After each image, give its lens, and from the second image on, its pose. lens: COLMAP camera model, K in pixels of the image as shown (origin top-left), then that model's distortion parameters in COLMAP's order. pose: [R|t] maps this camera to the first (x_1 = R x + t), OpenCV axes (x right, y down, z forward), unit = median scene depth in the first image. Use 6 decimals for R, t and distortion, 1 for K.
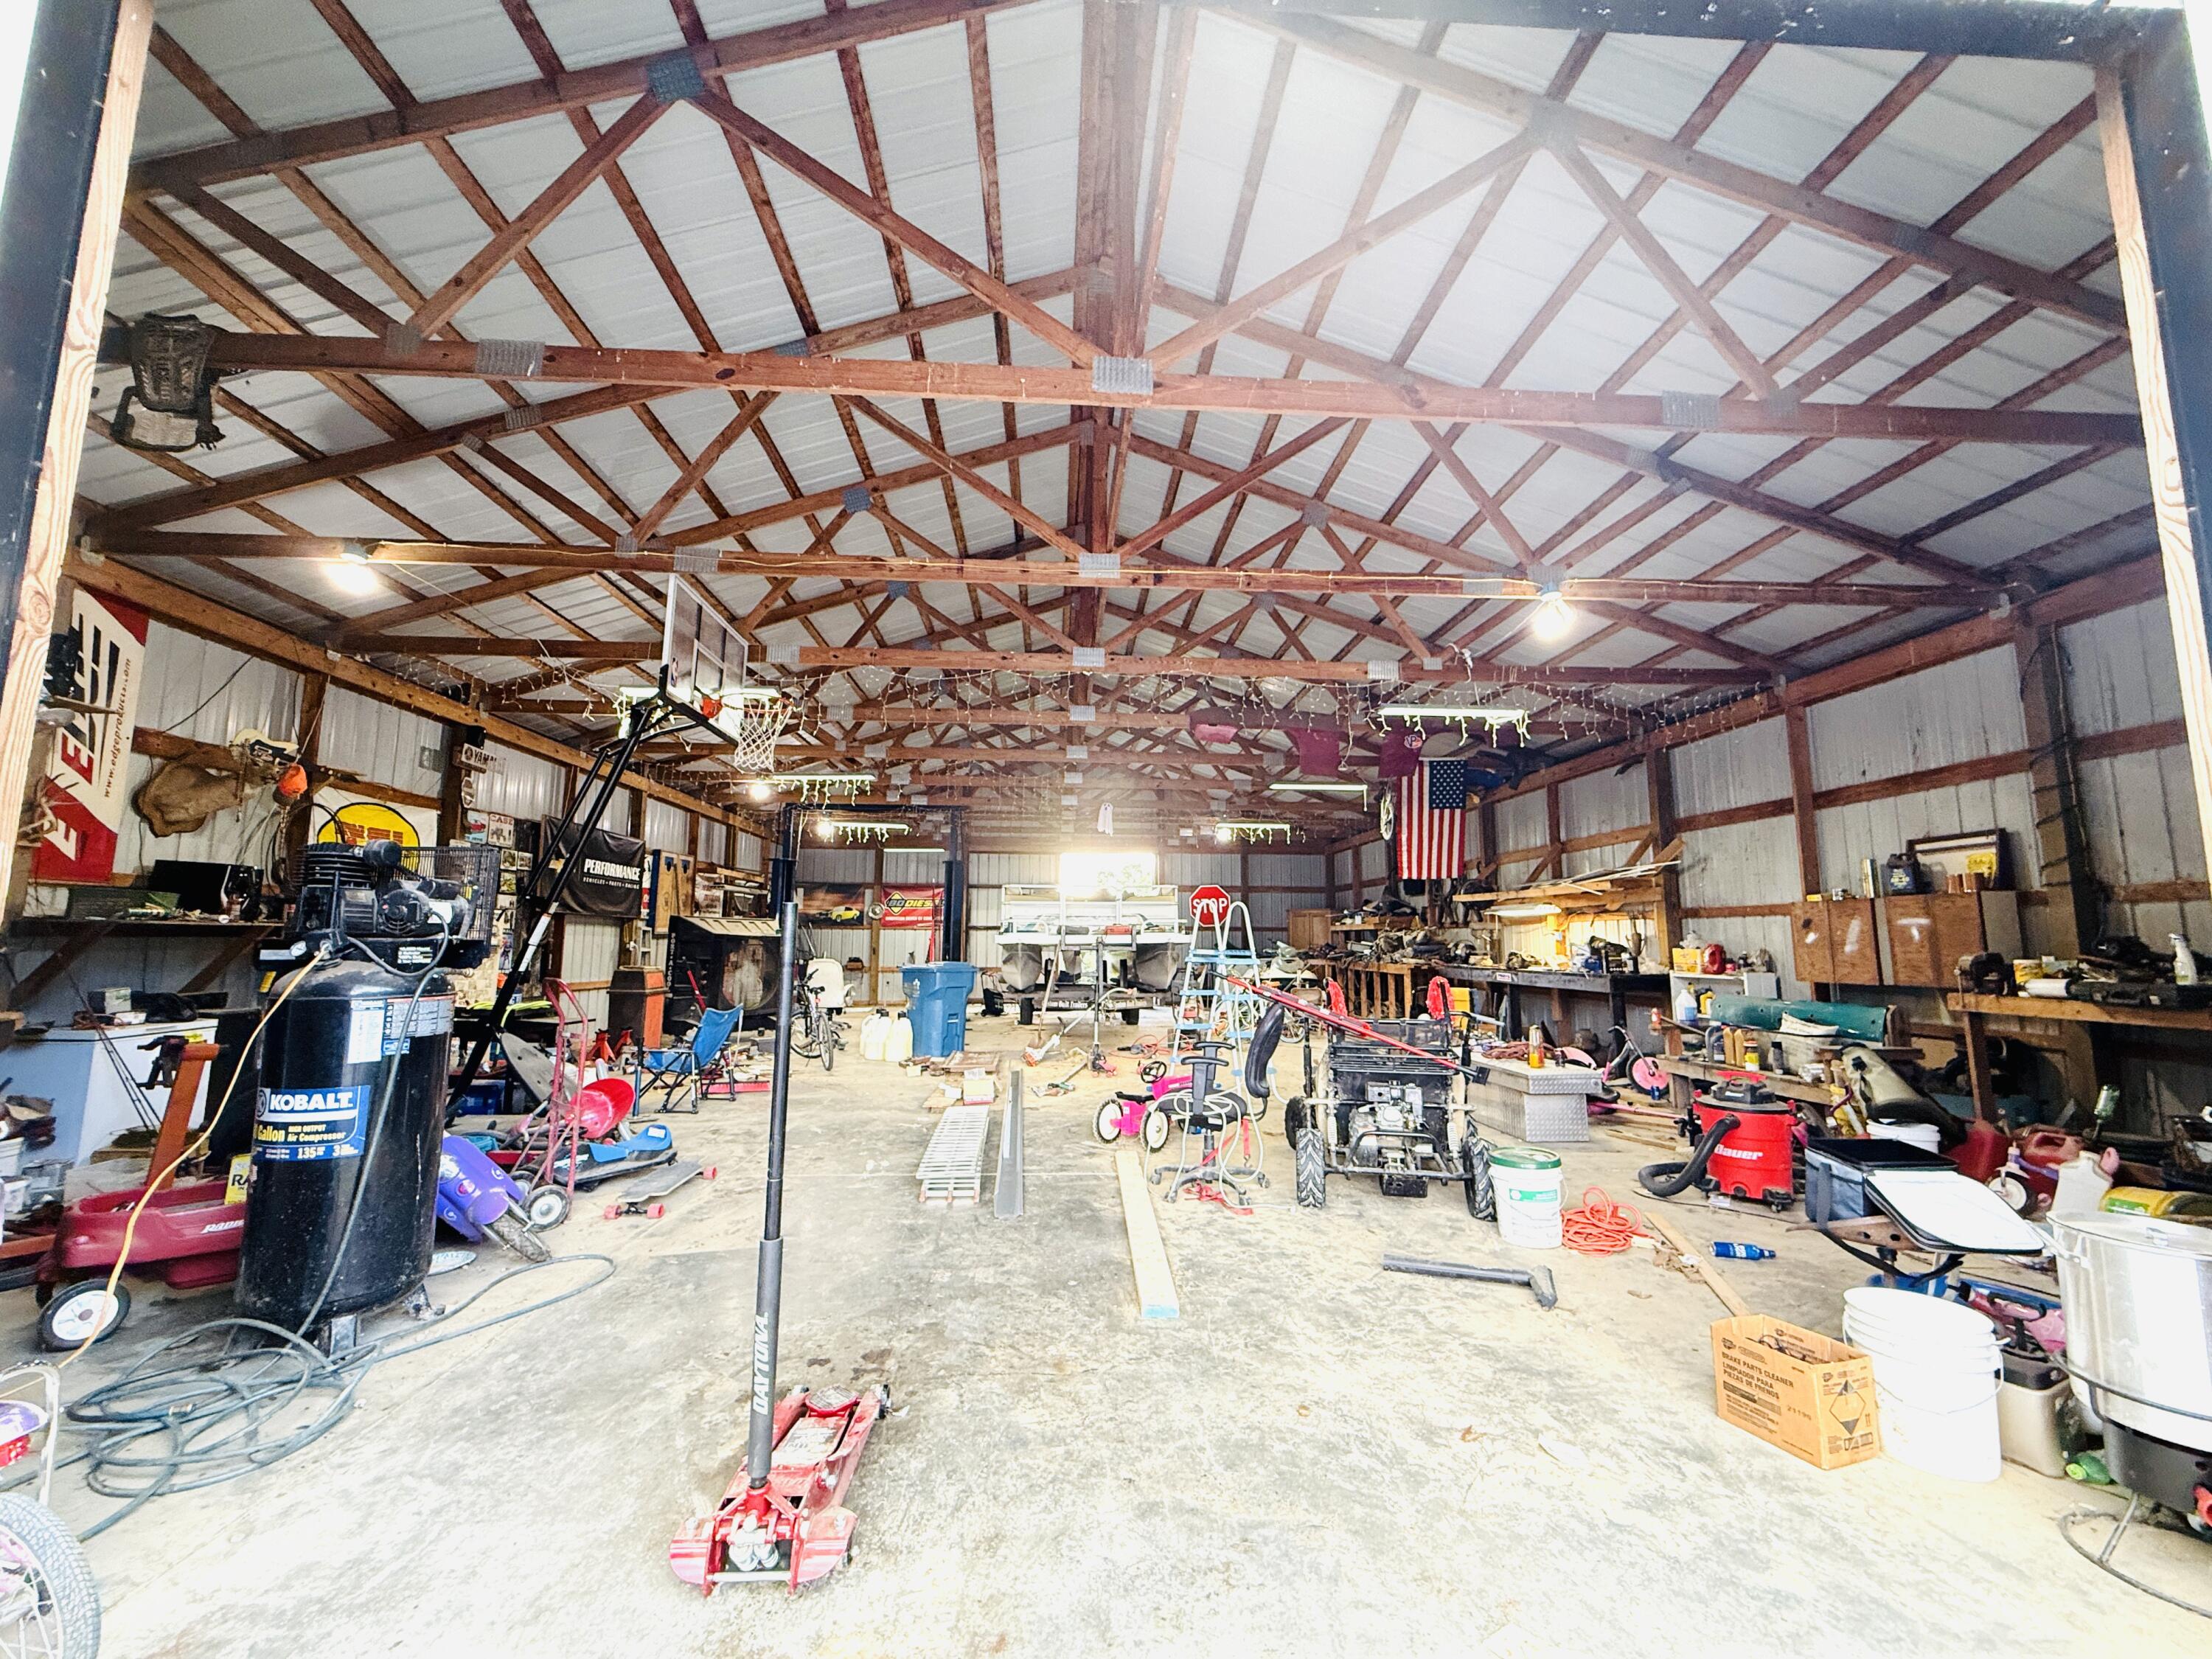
lens RADIAL K [[891.6, 0, 1110.2], [0, 891.6, 834.3], [0, 0, 1]] dist [-0.002159, 0.001000]
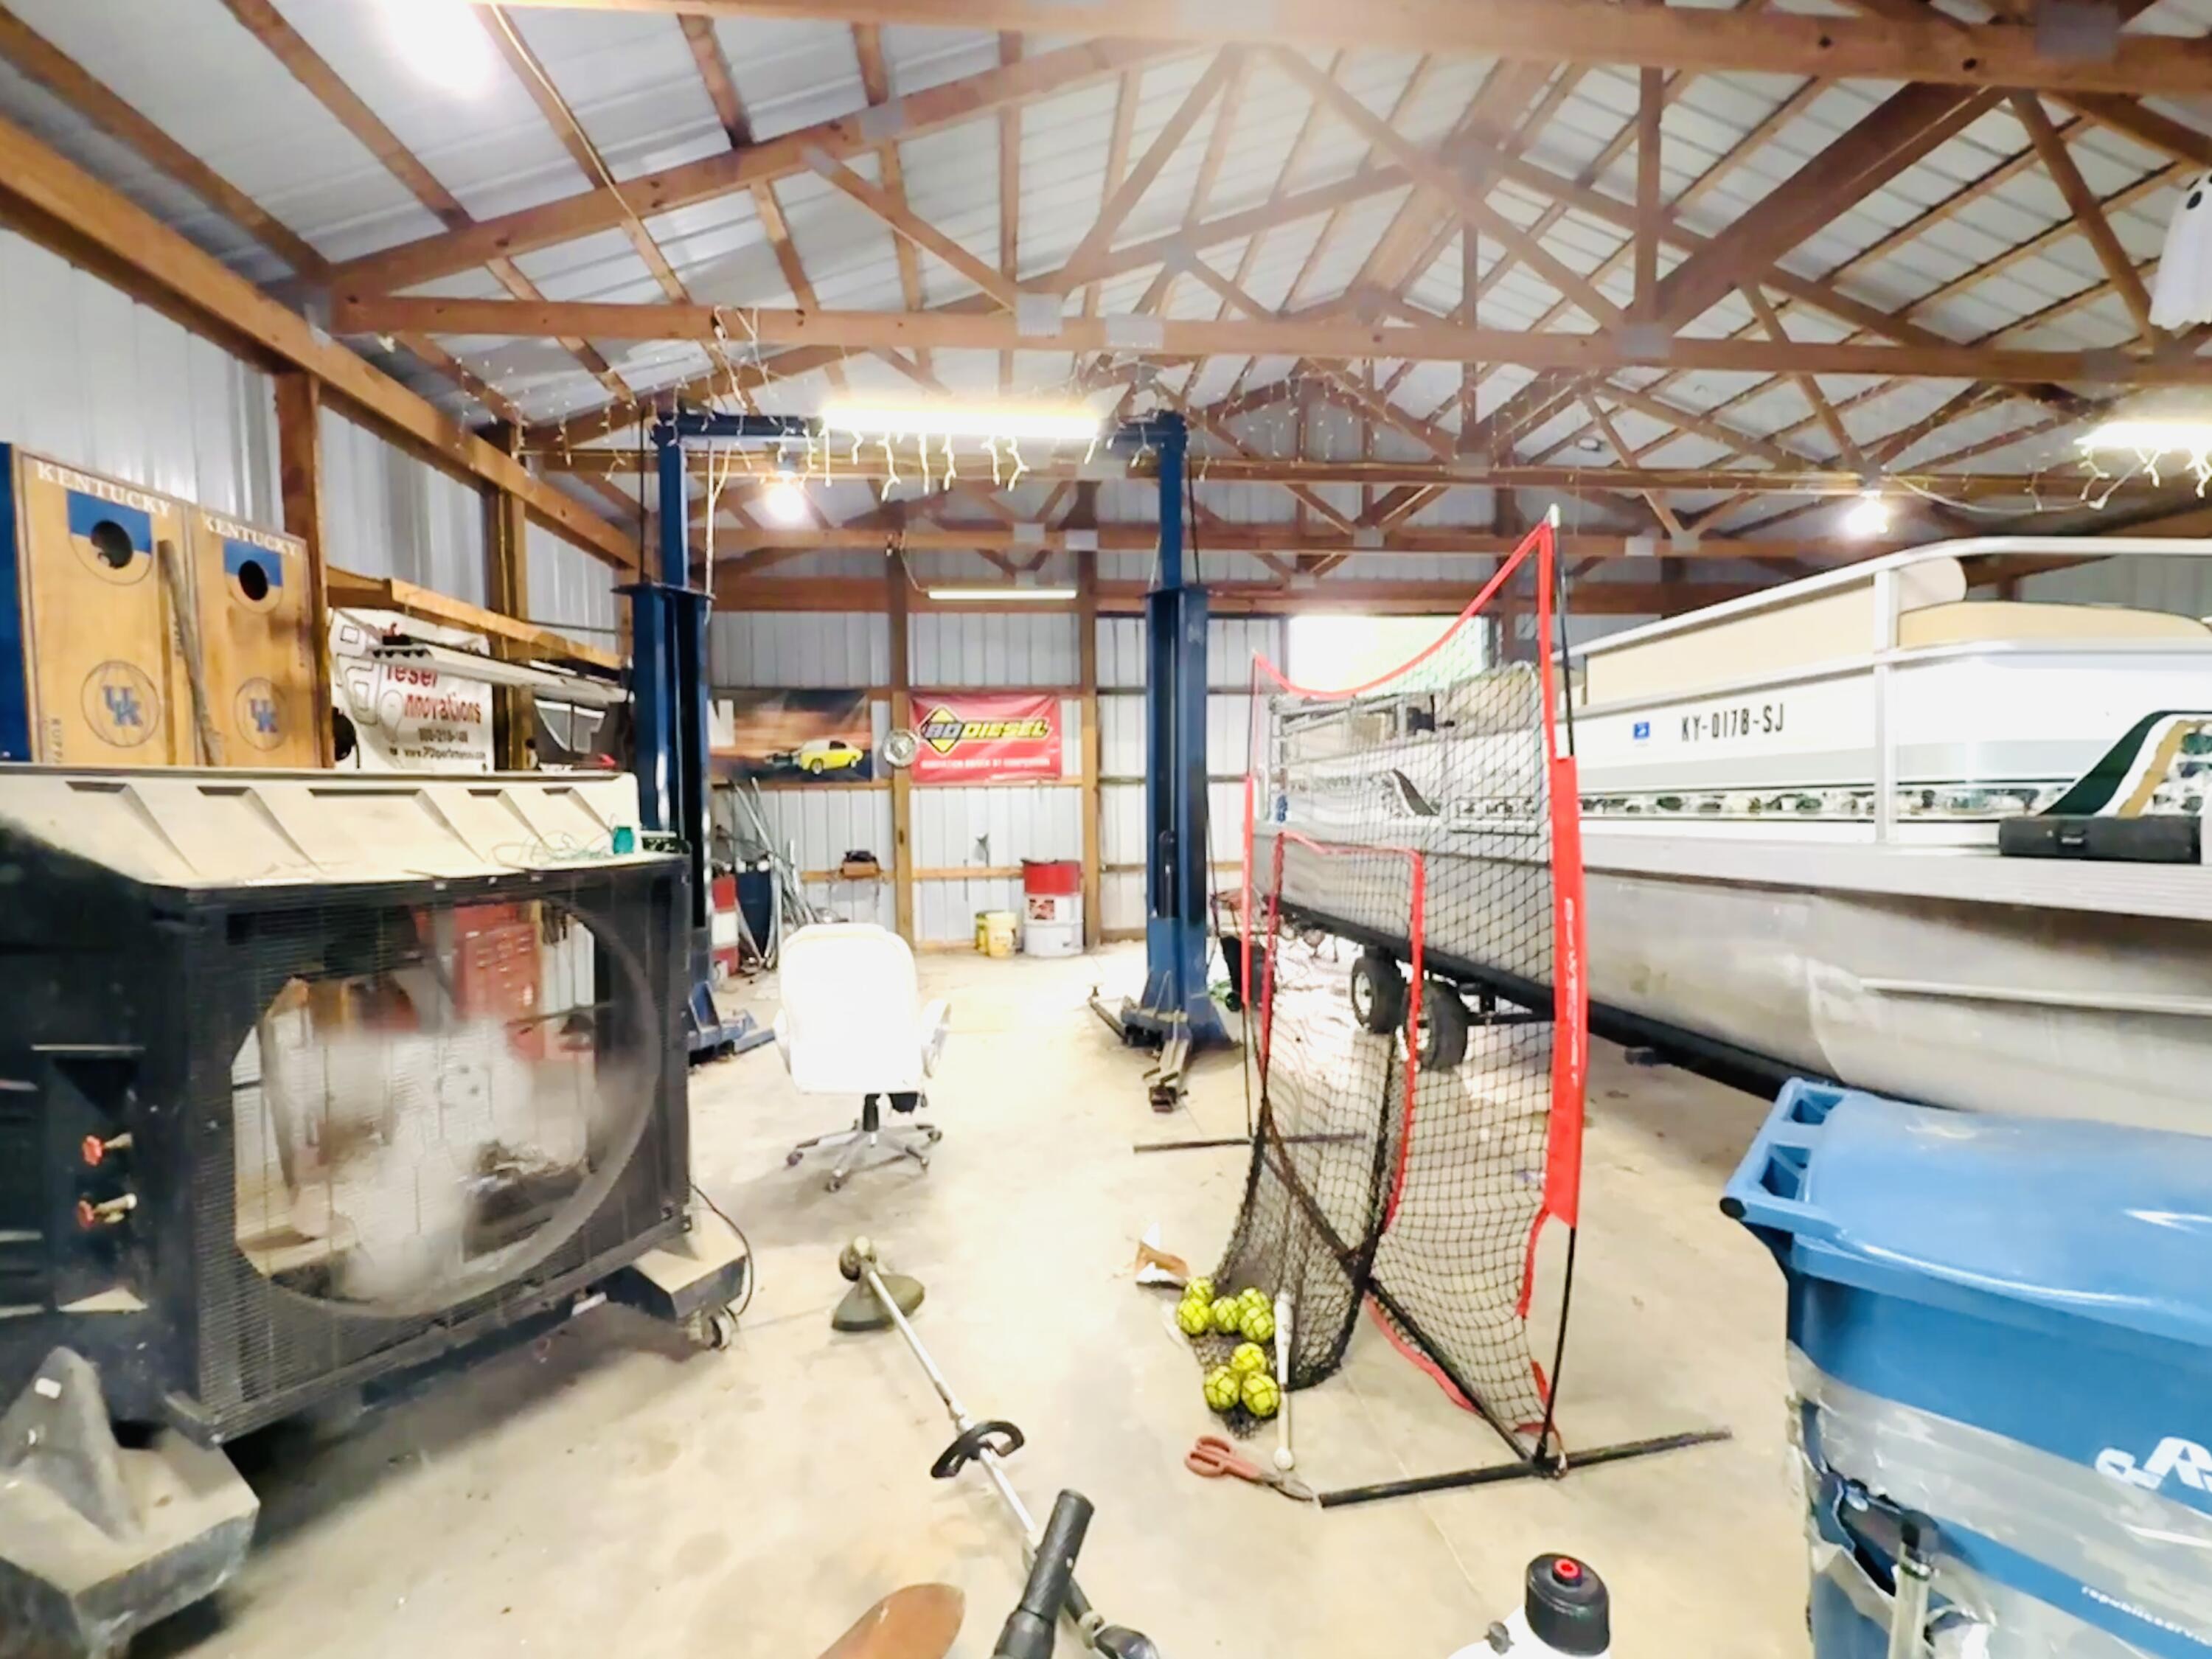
lens RADIAL K [[891.6, 0, 1096.2], [0, 891.6, 829.1], [0, 0, 1]] dist [-0.002159, 0.001000]
pose [[0.998120, -0.018588, 0.058401, -0.190042], [0.008301, 0.985118, 0.171680, 0.049546], [-0.060724, -0.170873, 0.983420, 0.540912]]
